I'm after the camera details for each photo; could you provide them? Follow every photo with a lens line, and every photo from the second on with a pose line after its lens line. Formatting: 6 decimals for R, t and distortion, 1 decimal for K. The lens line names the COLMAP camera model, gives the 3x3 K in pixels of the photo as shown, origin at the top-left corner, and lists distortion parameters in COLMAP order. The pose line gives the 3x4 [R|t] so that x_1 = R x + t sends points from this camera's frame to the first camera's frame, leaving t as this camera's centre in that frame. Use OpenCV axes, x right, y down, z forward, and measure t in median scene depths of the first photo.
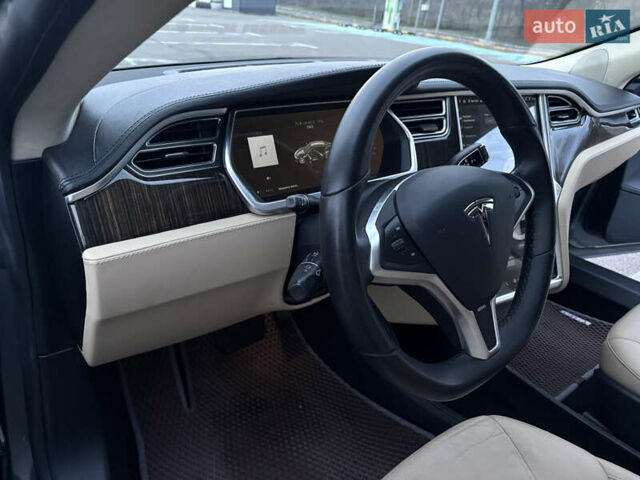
lens RADIAL K [[490.7, 0, 319.5], [0, 490.7, 239.7], [0, 0, 1]] dist [0.011062, -0.022078]
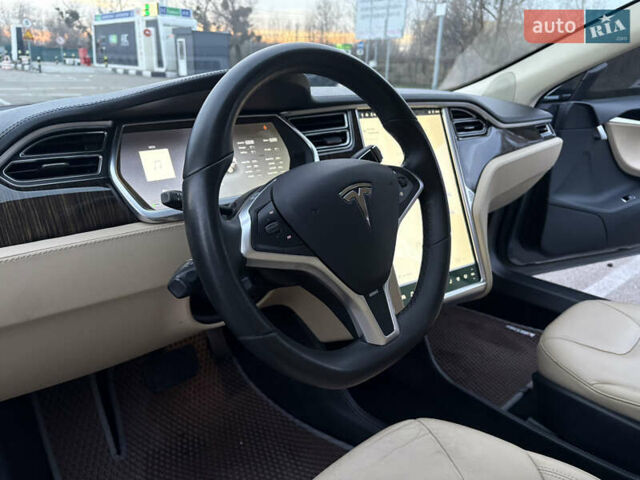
lens RADIAL K [[490.7, 0, 317.7], [0, 490.7, 241.7], [0, 0, 1]] dist [0.011062, -0.022078]
pose [[0.994855, -0.079740, 0.062488, 0.110528], [0.085970, 0.990820, -0.104331, 0.087858], [-0.053595, 0.109166, 0.992578, 0.003228]]
